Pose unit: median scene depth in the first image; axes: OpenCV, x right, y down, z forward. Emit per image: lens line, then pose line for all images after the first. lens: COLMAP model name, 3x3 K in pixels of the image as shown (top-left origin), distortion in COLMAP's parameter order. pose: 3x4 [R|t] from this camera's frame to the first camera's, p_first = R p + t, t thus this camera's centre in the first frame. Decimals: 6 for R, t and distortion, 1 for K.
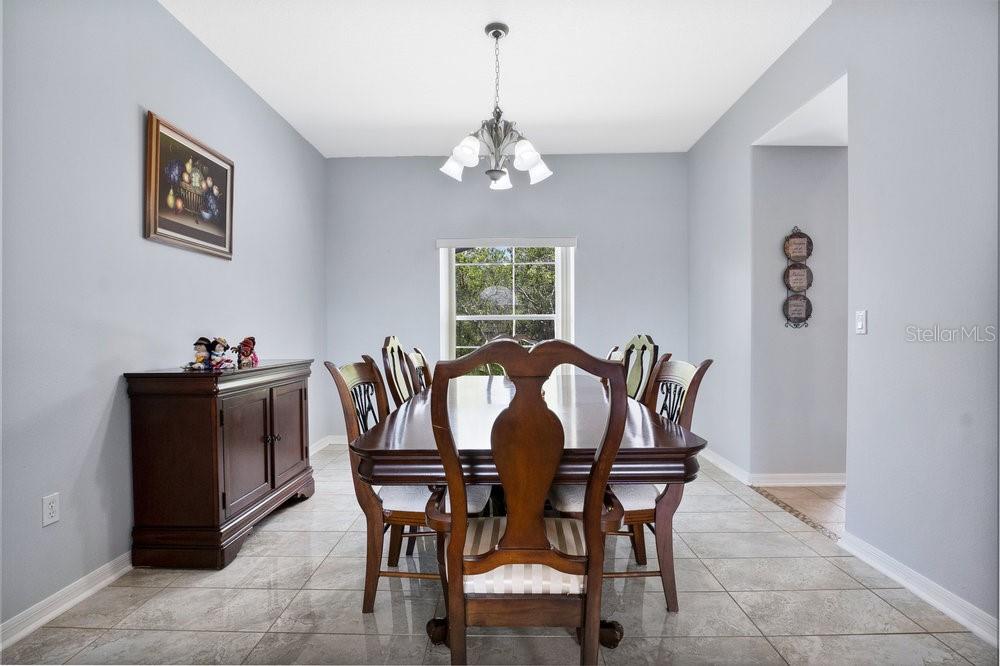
lens RADIAL K [[488.1, 0, 497.2], [0, 488.1, 340.3], [0, 0, 1]] dist [-0.022915, -0.001253]
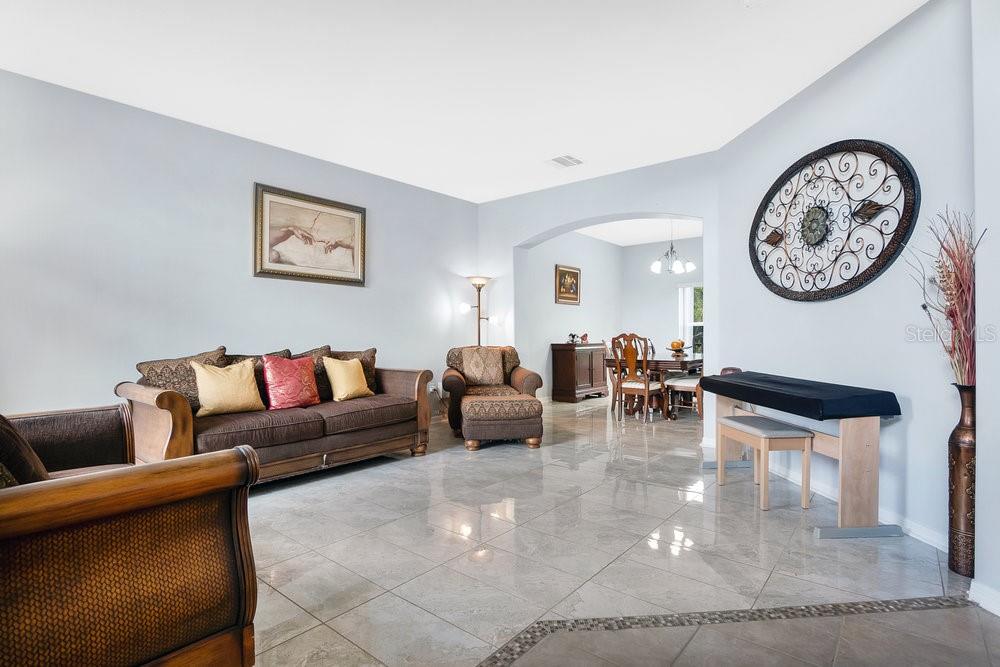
lens RADIAL K [[488.1, 0, 497.2], [0, 488.1, 340.8], [0, 0, 1]] dist [-0.022915, -0.001253]
pose [[0.779953, 0.006305, -0.625806, 0.941041], [-0.006770, 0.999976, 0.001637, 0.037904], [0.625801, 0.002960, 0.779977, -1.666912]]
